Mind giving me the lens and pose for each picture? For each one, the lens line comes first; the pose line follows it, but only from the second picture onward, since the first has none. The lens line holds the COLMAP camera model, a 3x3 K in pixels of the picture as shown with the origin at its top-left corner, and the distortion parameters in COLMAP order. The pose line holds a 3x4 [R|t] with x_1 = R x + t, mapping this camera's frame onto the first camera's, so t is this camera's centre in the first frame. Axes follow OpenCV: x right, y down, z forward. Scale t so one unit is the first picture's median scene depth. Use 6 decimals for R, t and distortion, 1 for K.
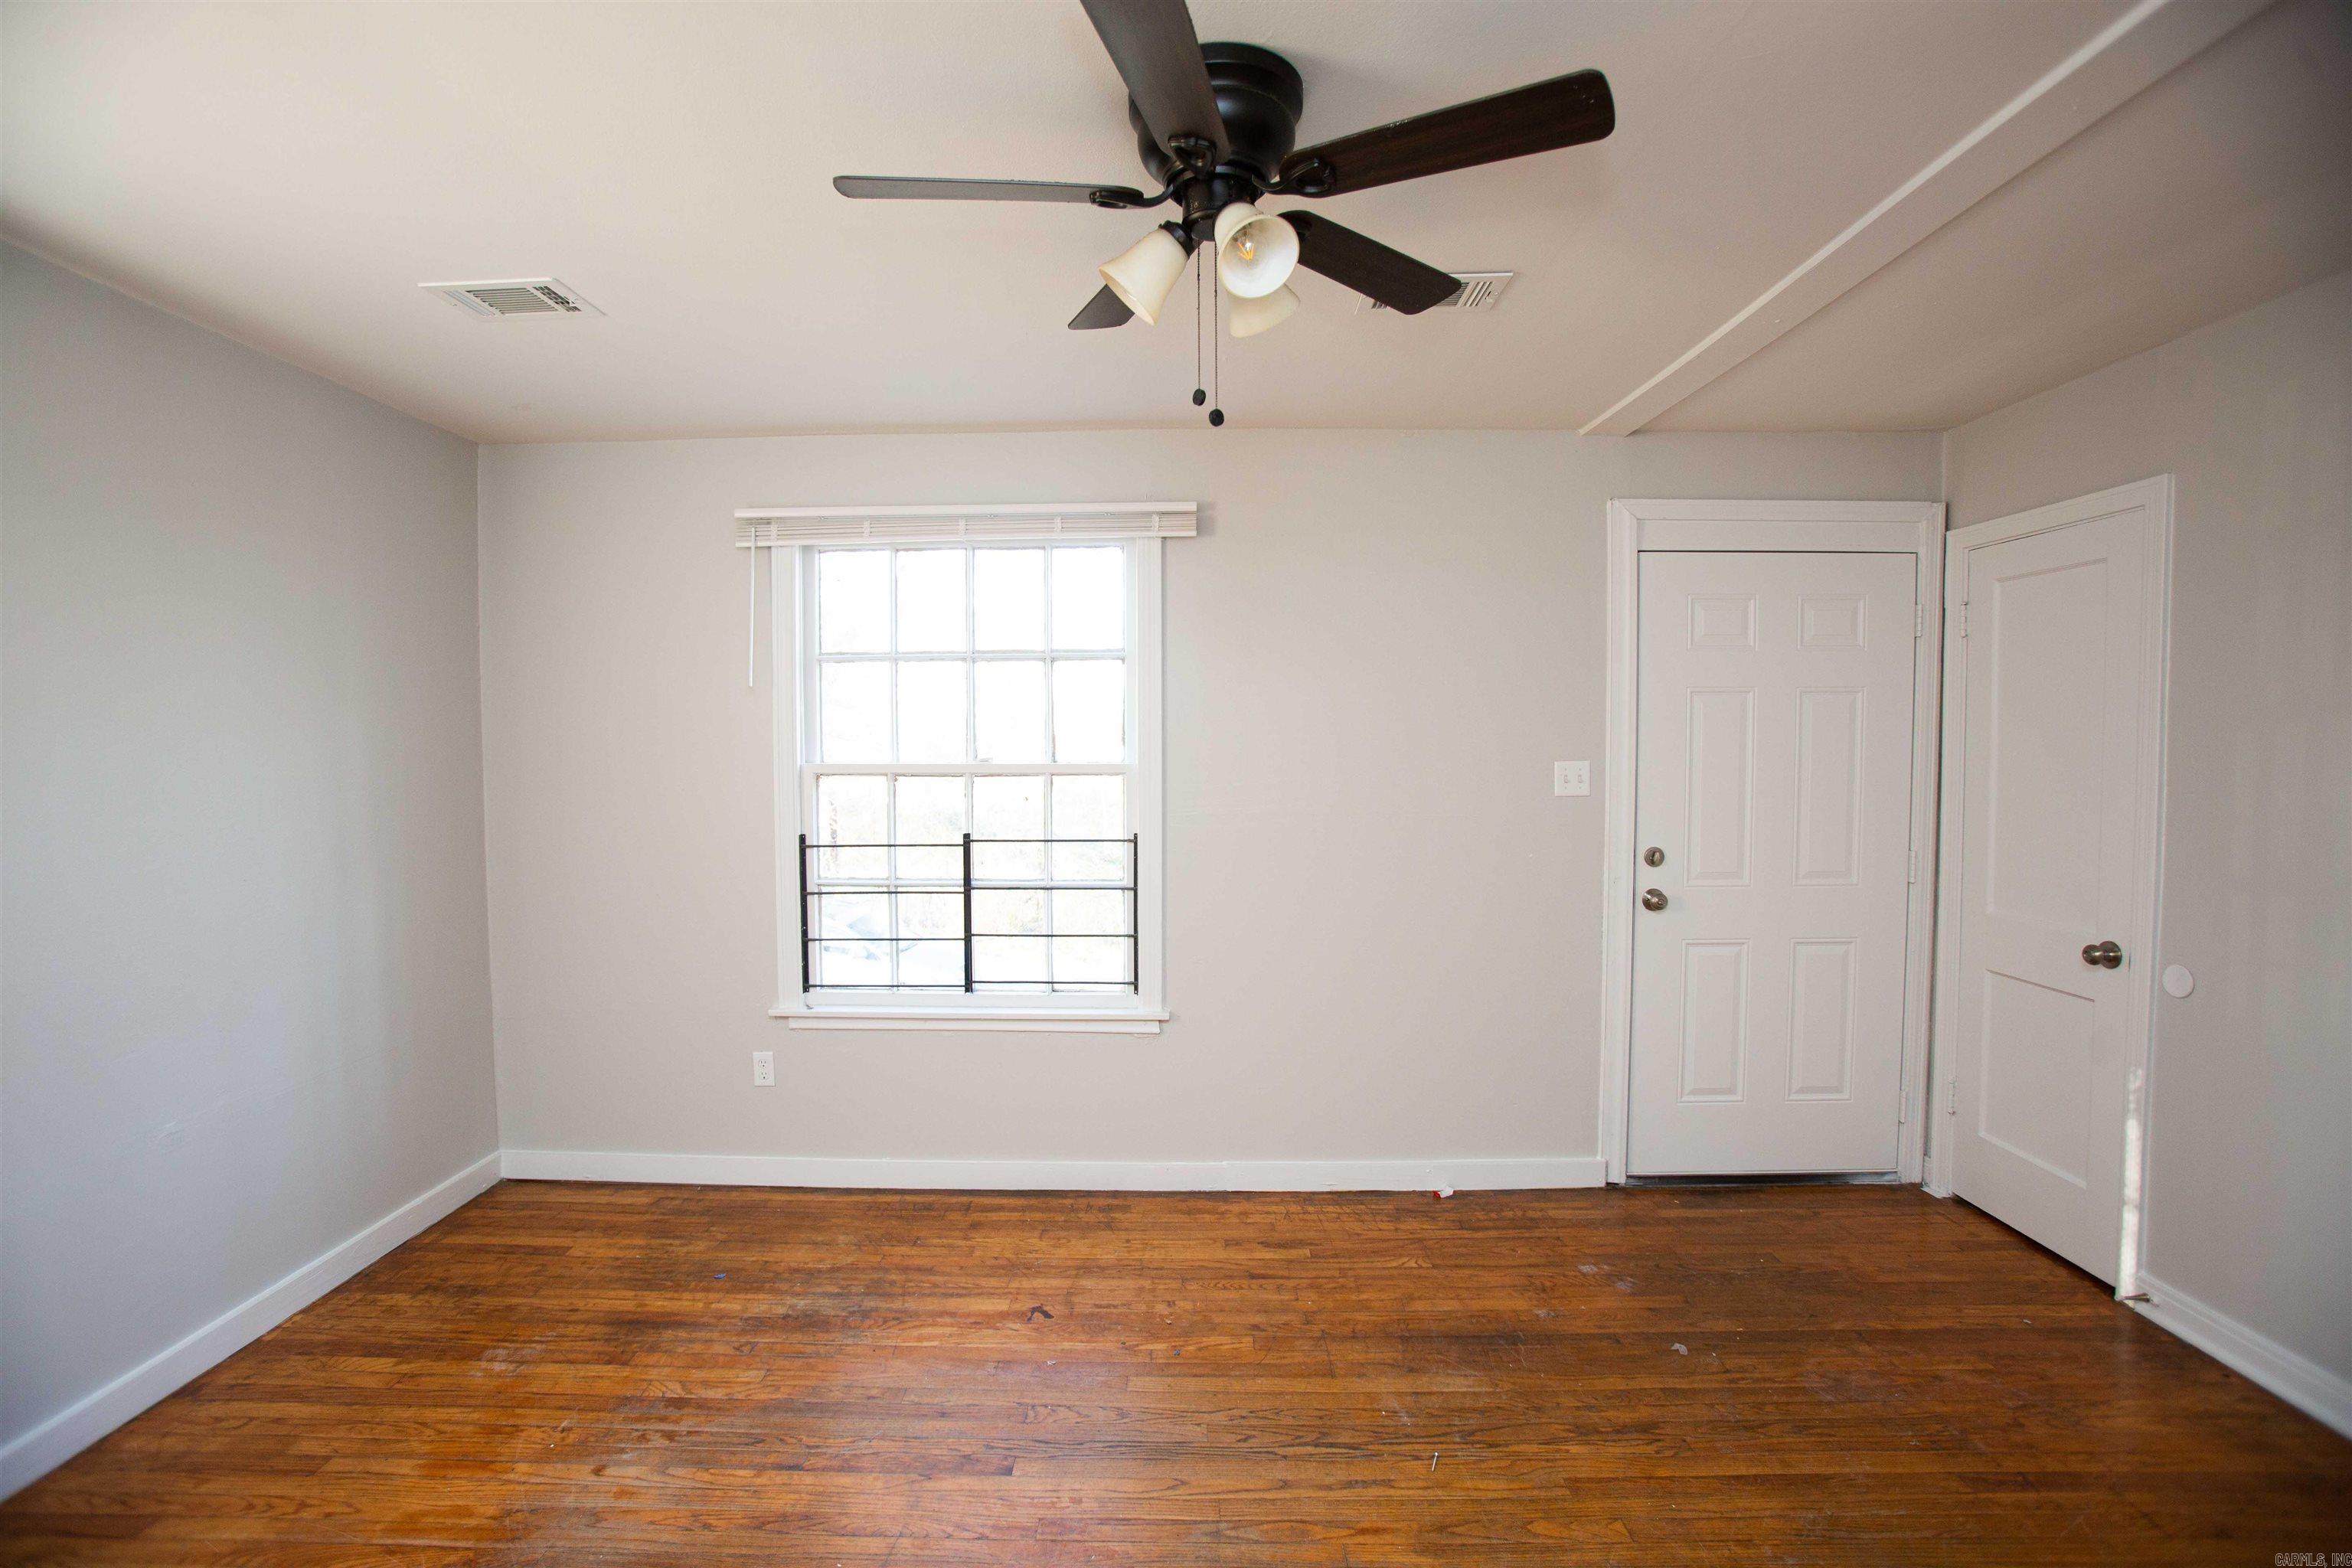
lens RADIAL K [[1081.9, 0, 1138.4], [0, 1081.9, 791.6], [0, 0, 1]] dist [-0.062179, 0.024320]
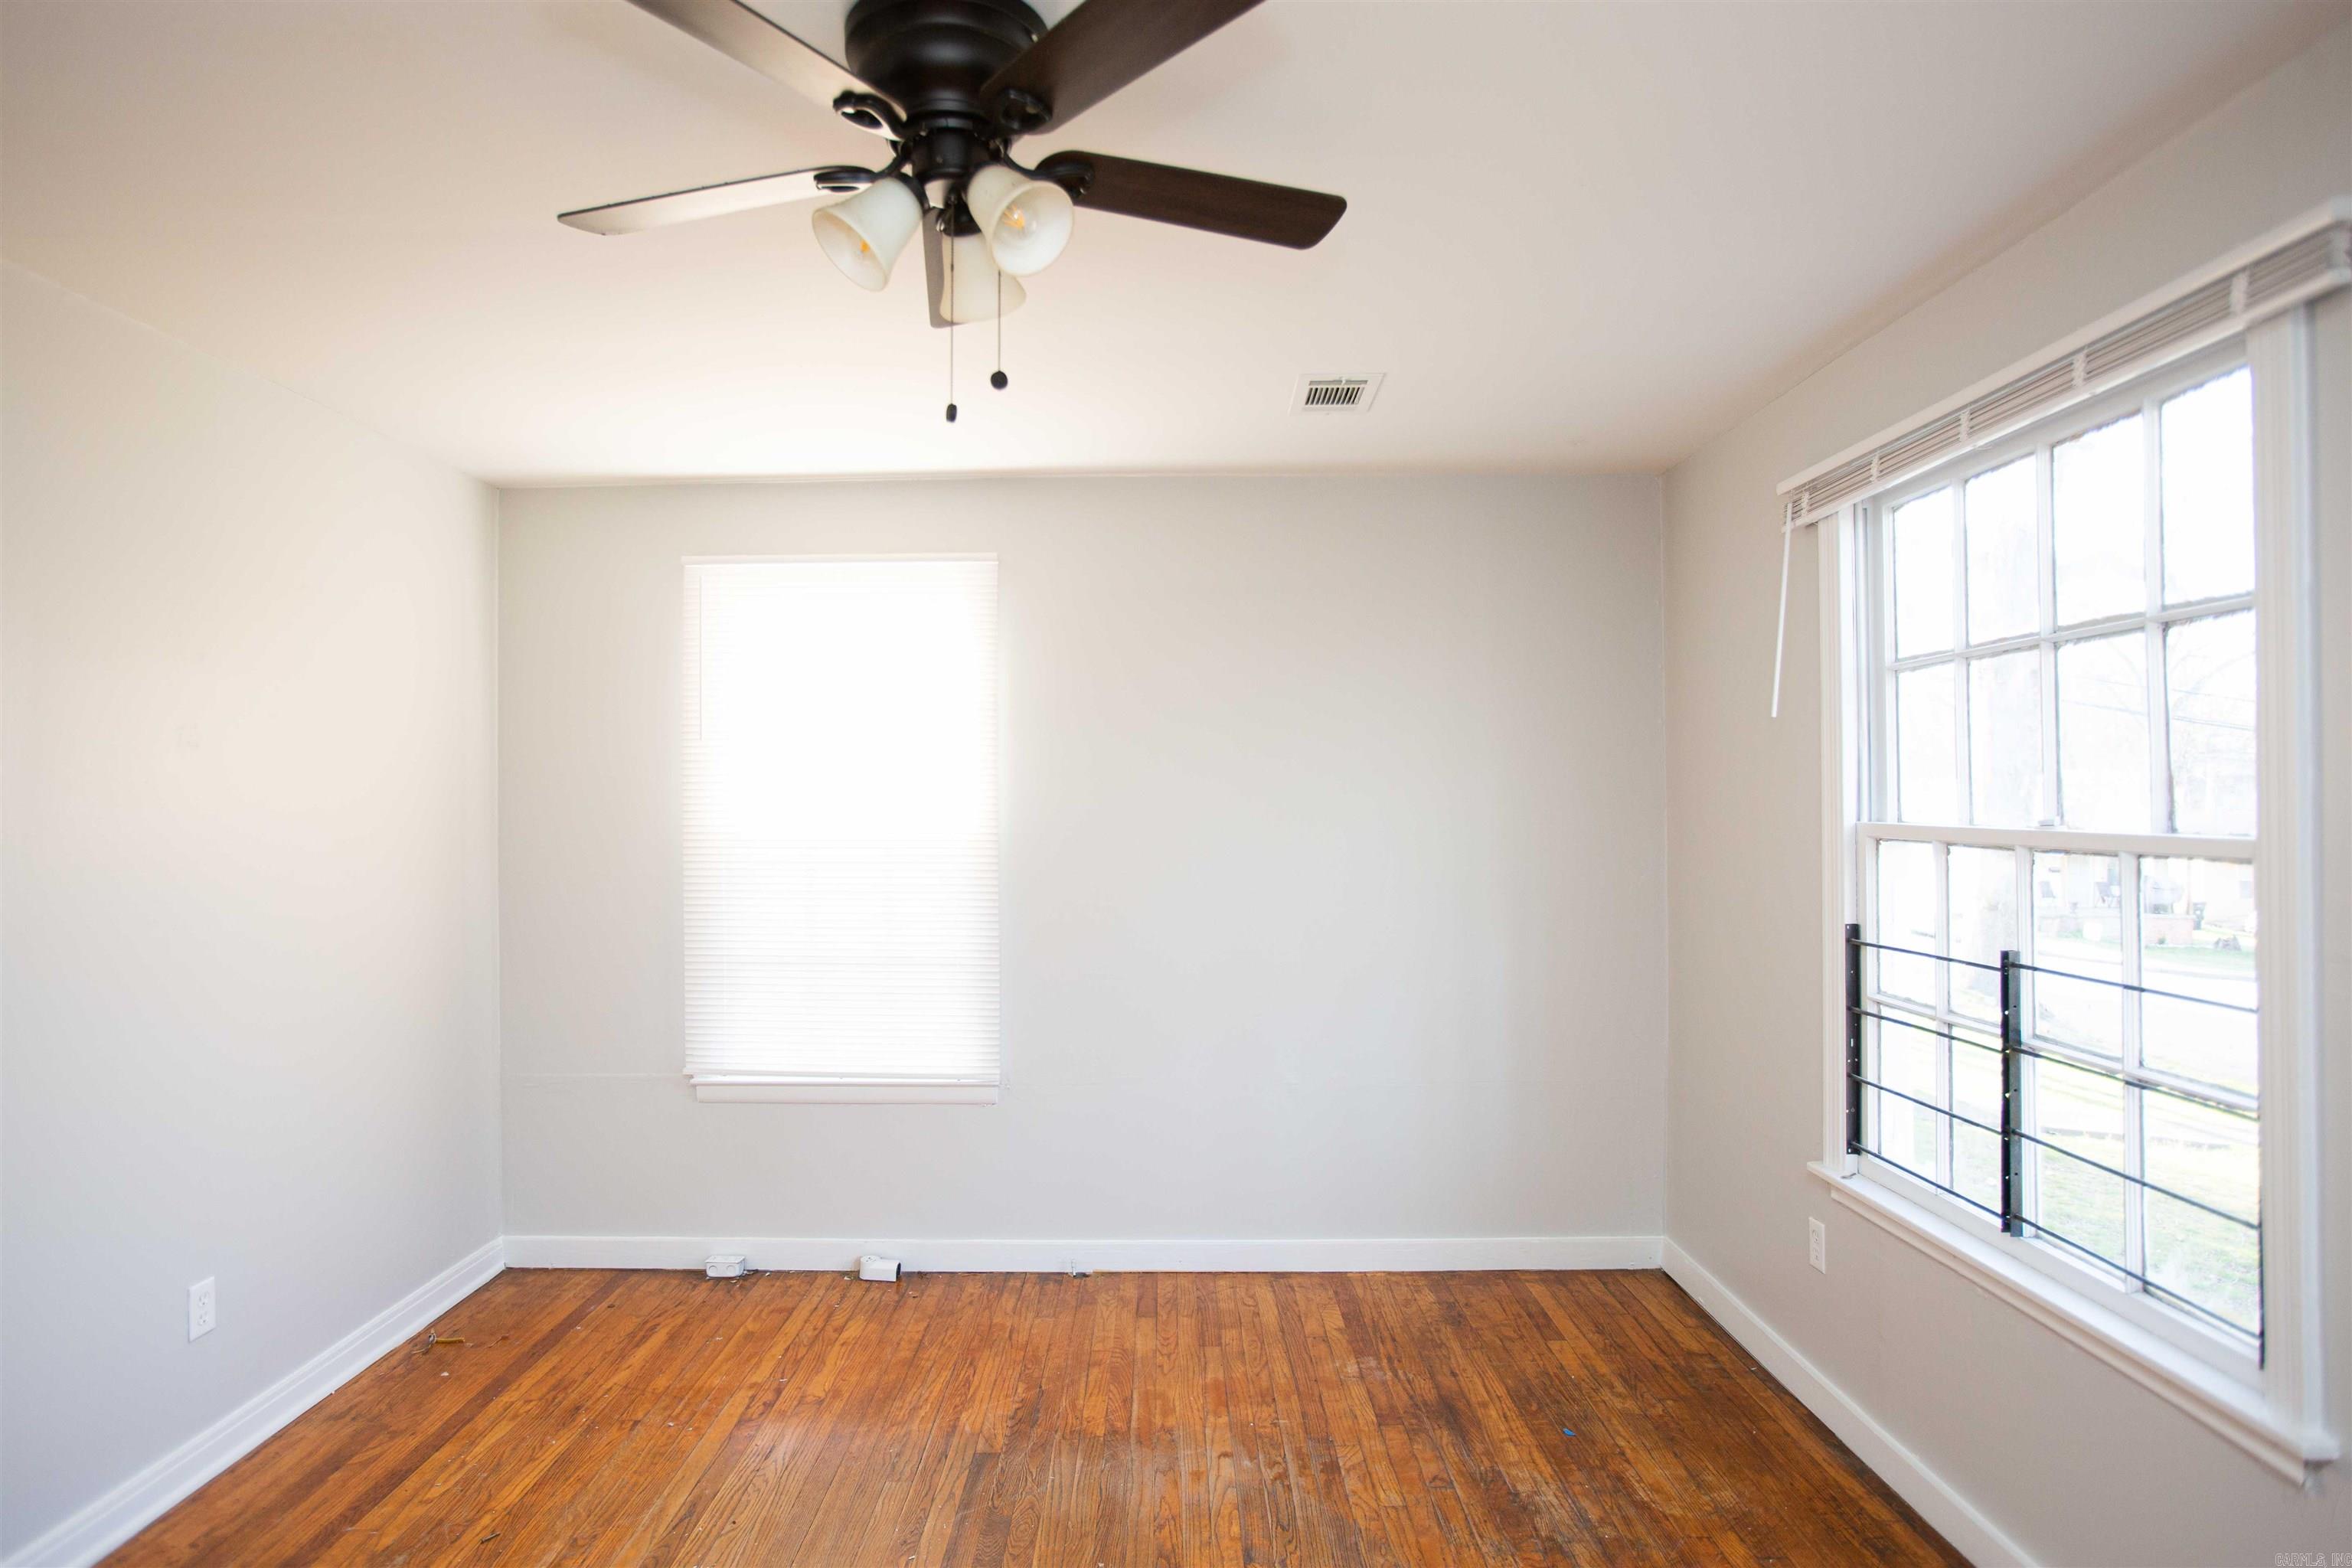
lens RADIAL K [[1289.2, 0, 1176.0], [0, 1289.2, 784.0], [0, 0, 1]] dist [-0.016165, -0.000157]
pose [[0.010631, -0.012506, -0.999865, 0.544033], [-0.033464, 0.999357, -0.012855, -0.027651], [0.999383, 0.033597, 0.010206, 0.580541]]
